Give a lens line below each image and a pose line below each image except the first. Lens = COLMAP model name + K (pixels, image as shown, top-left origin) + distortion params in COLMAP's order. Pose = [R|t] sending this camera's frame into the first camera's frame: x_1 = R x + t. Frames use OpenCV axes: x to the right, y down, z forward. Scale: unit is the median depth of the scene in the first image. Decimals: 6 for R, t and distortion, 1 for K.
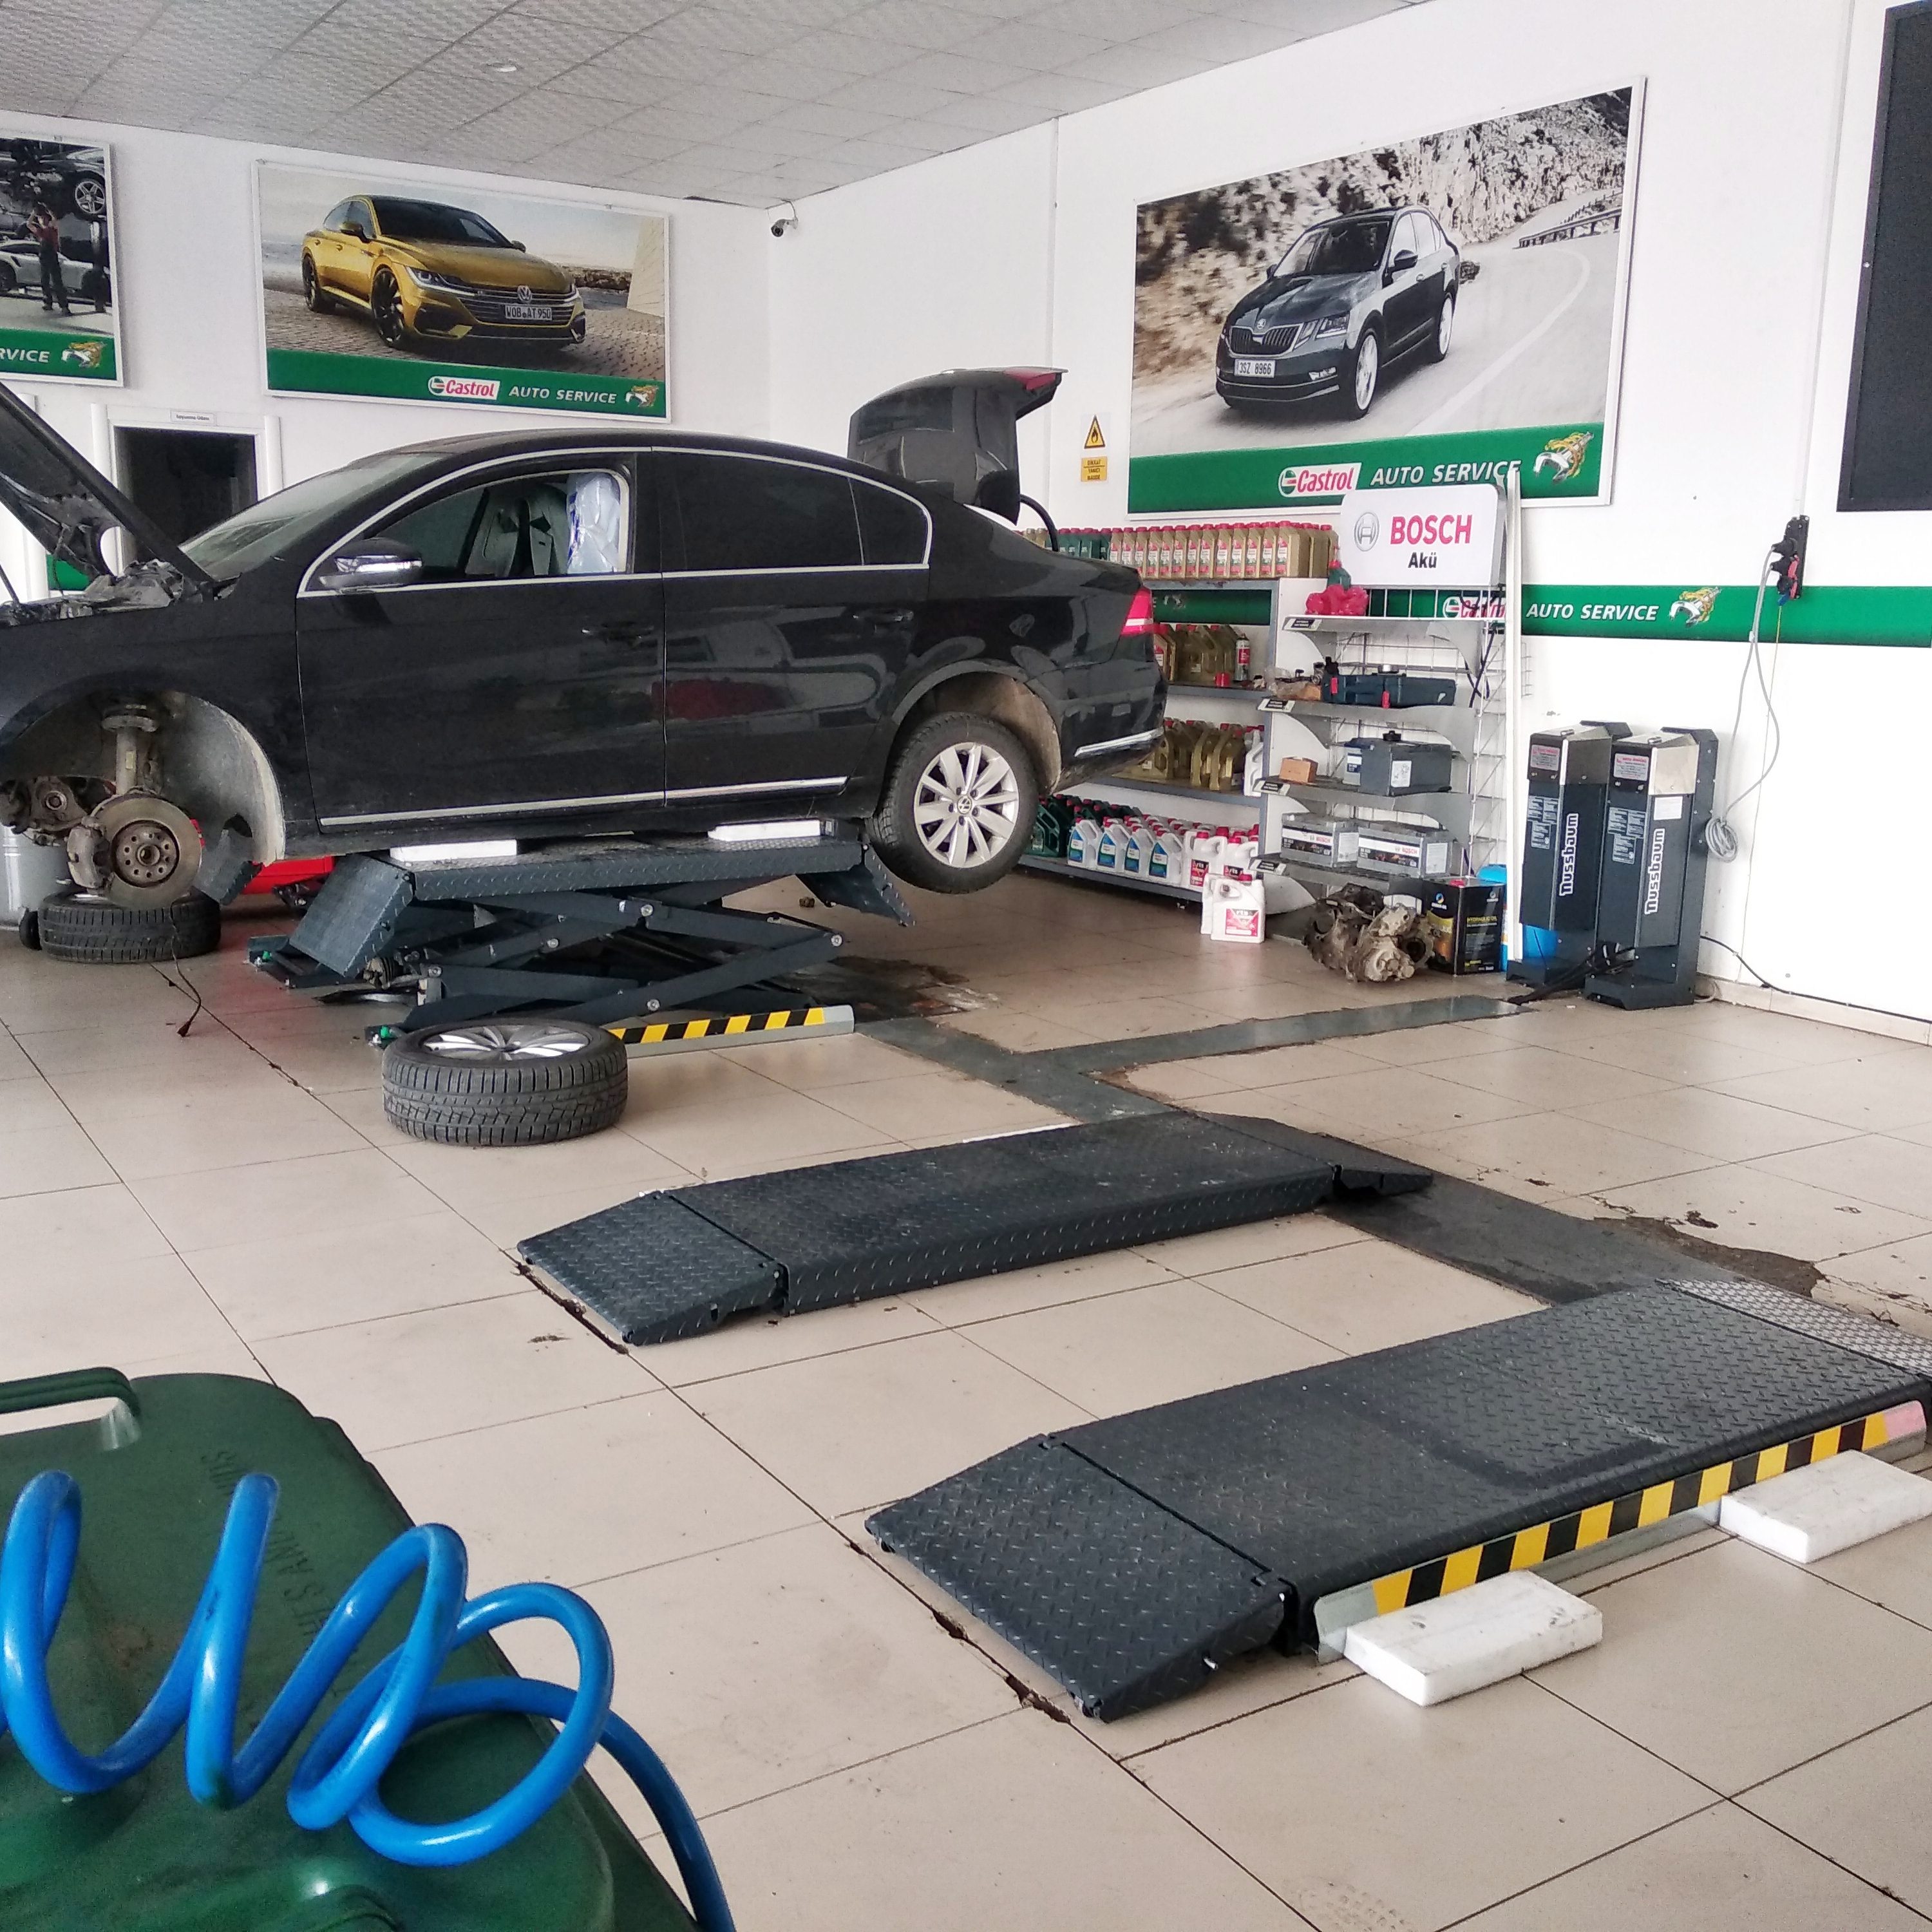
lens RADIAL K [[1995.9, 0, 952.3], [0, 1995.9, 964.2], [0, 0, 1]] dist [0.015796, 0.000000]
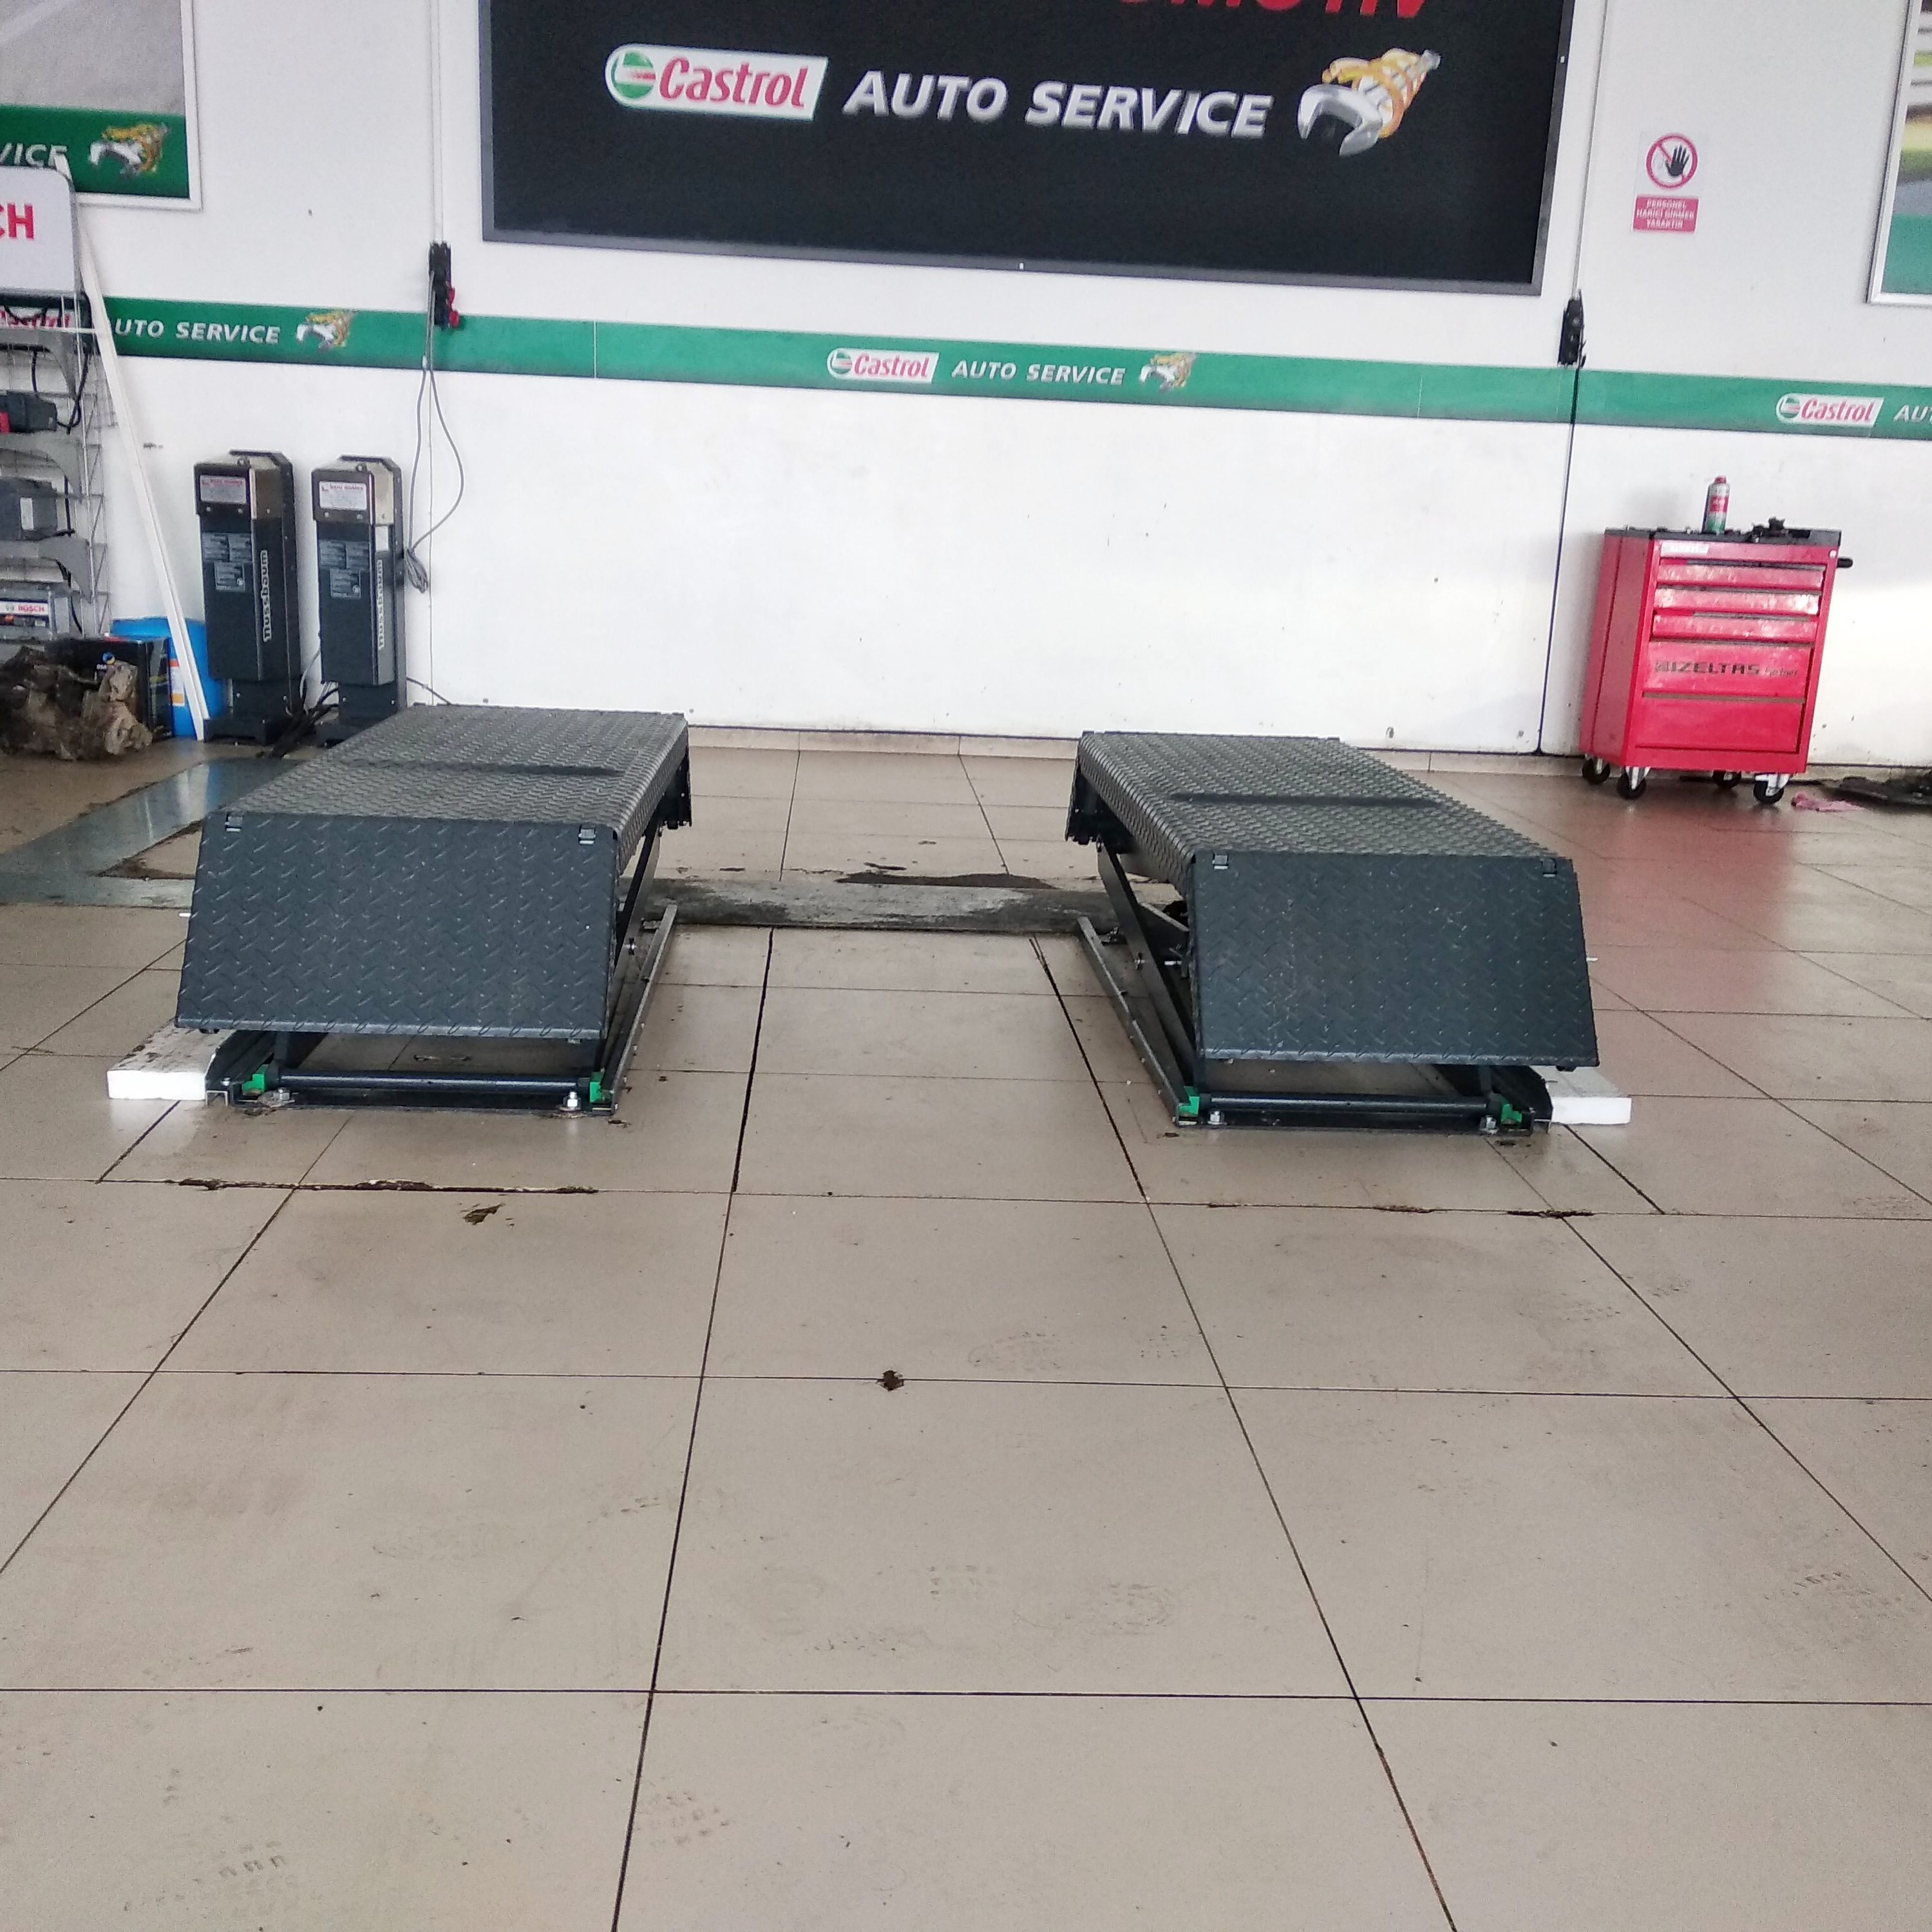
lens RADIAL K [[1995.9, 0, 963.5], [0, 1995.9, 979.9], [0, 0, 1]] dist [0.015796, 0.000000]
pose [[0.482096, -0.209084, 0.850804, -0.349028], [0.126533, 0.977541, 0.168532, 0.003955], [-0.866933, 0.026406, 0.497725, 0.242989]]
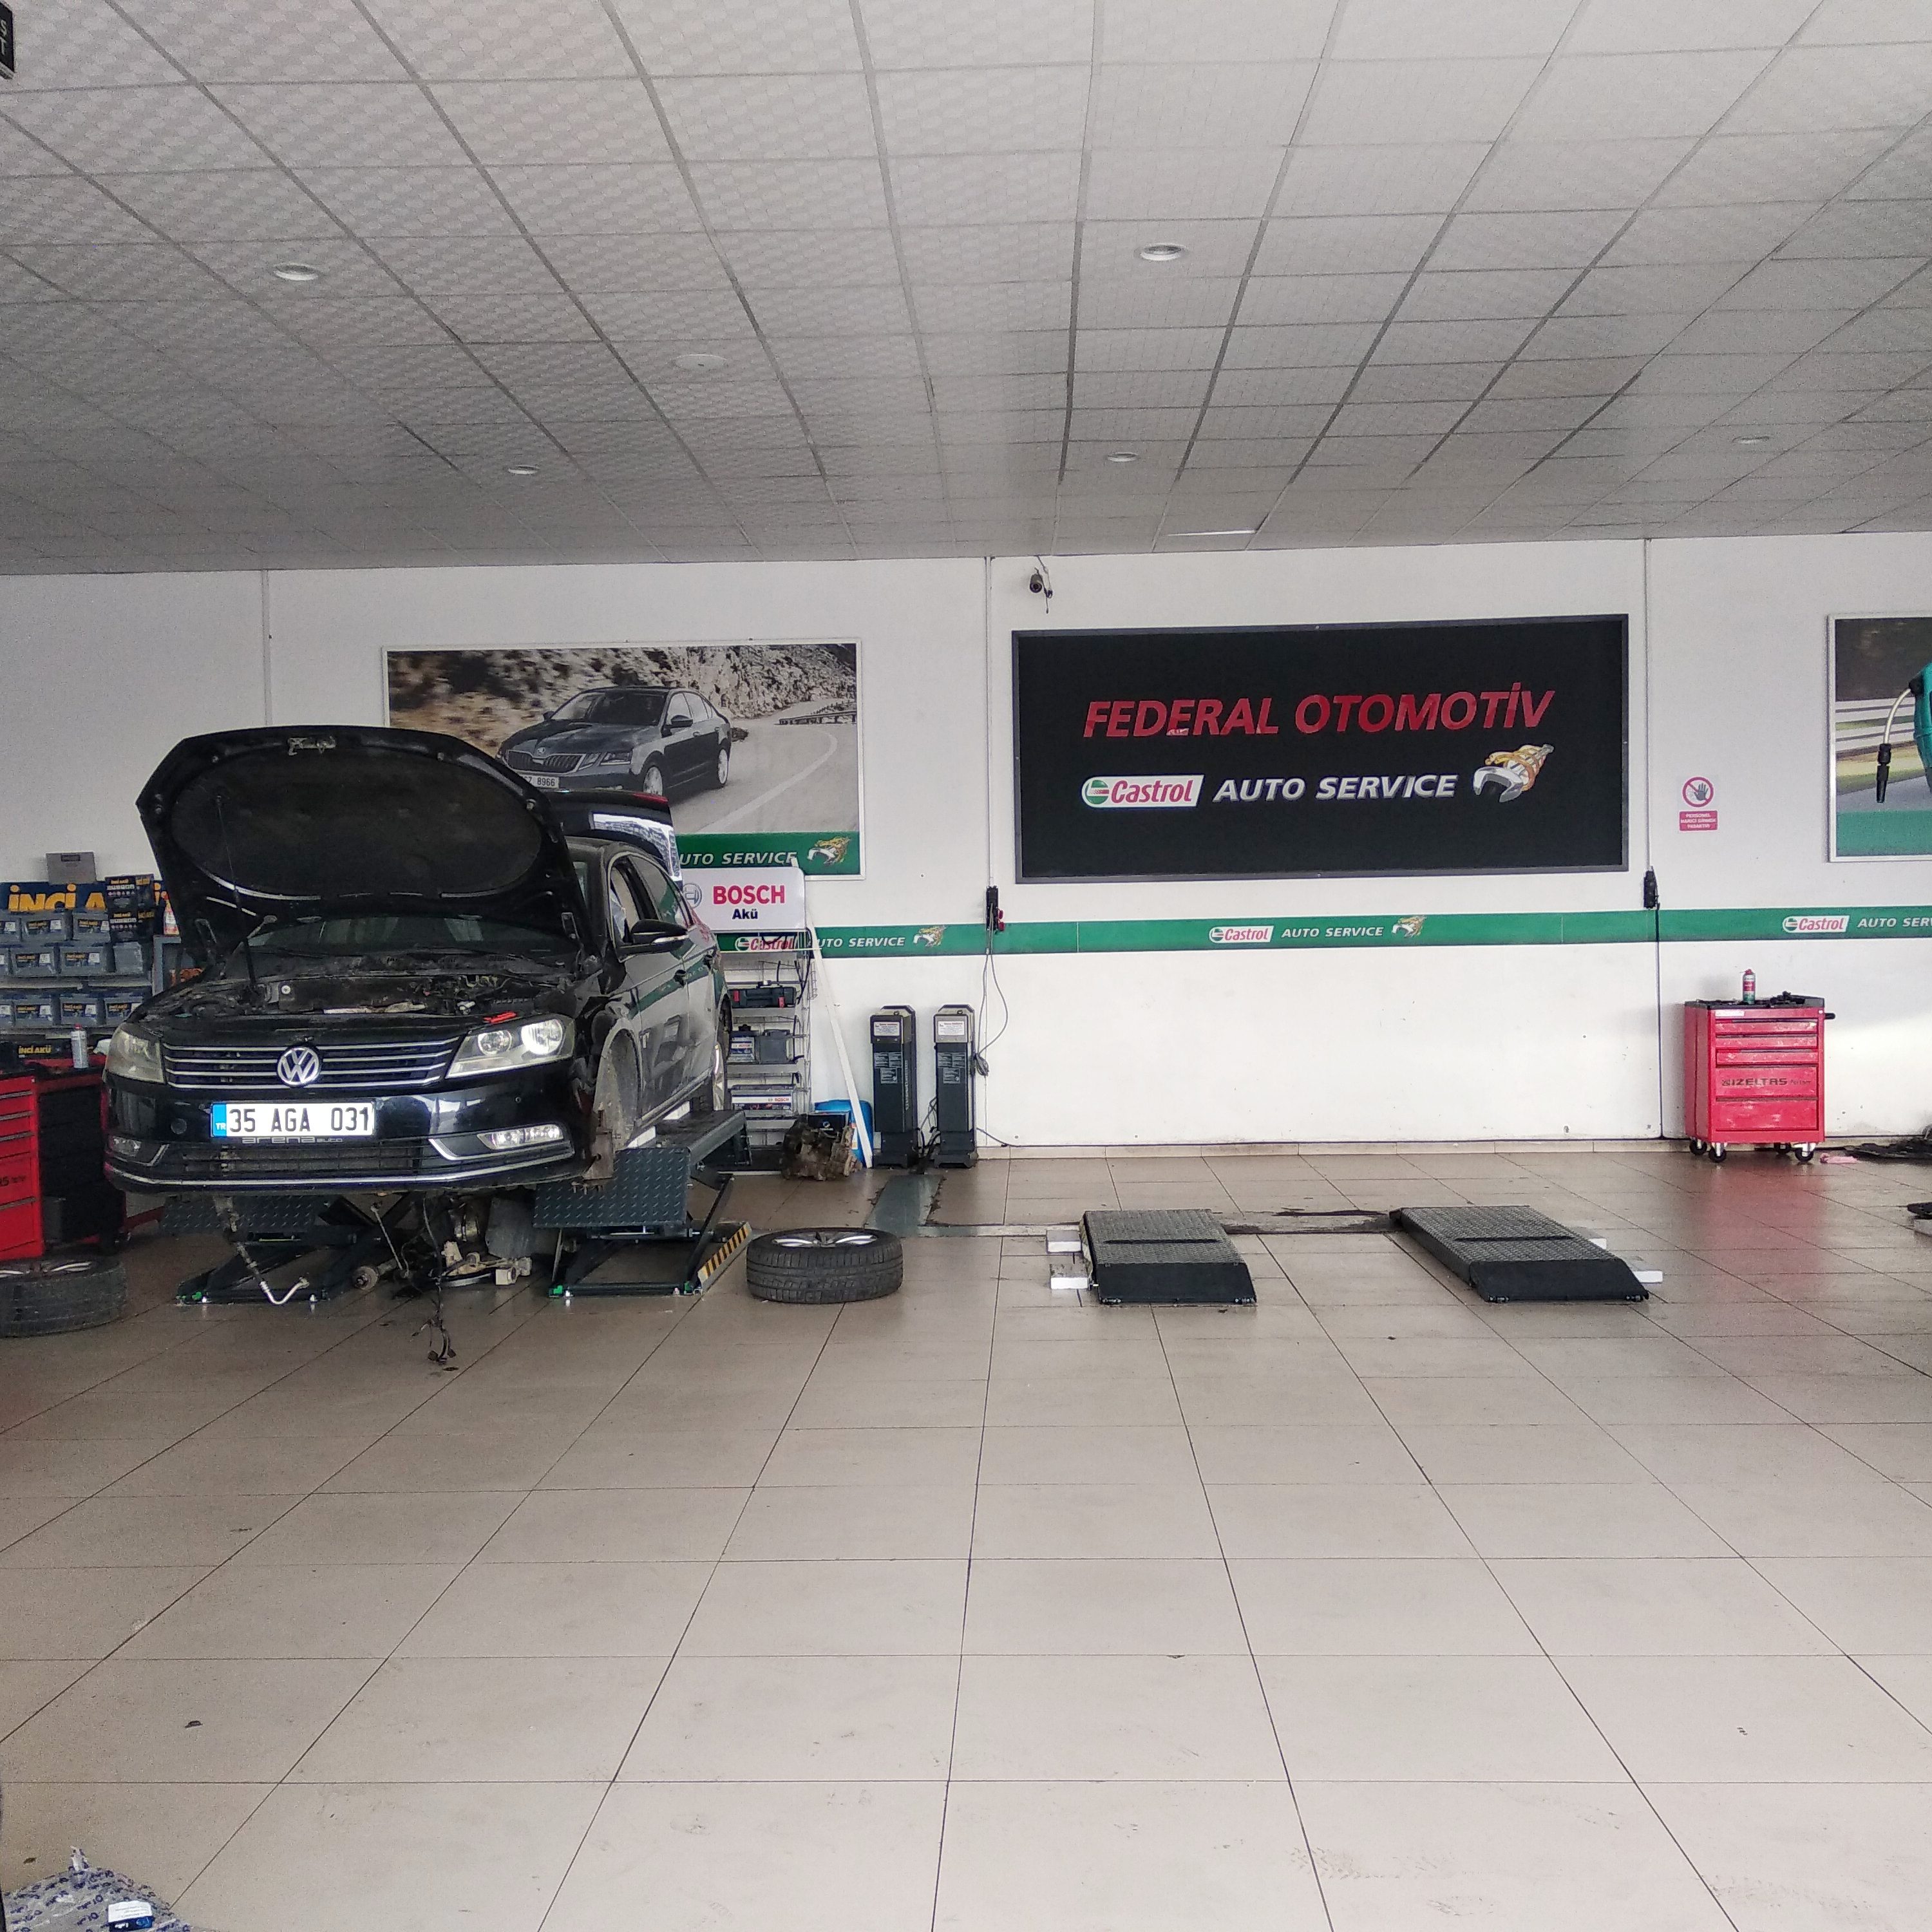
lens RADIAL K [[1995.9, 0, 936.9], [0, 1995.9, 979.7], [0, 0, 1]] dist [0.015796, 0.000000]
pose [[0.574395, -0.053749, 0.816811, -0.980010], [0.178753, 0.981996, -0.061083, -0.033051], [-0.798822, 0.181093, 0.573662, 0.007521]]
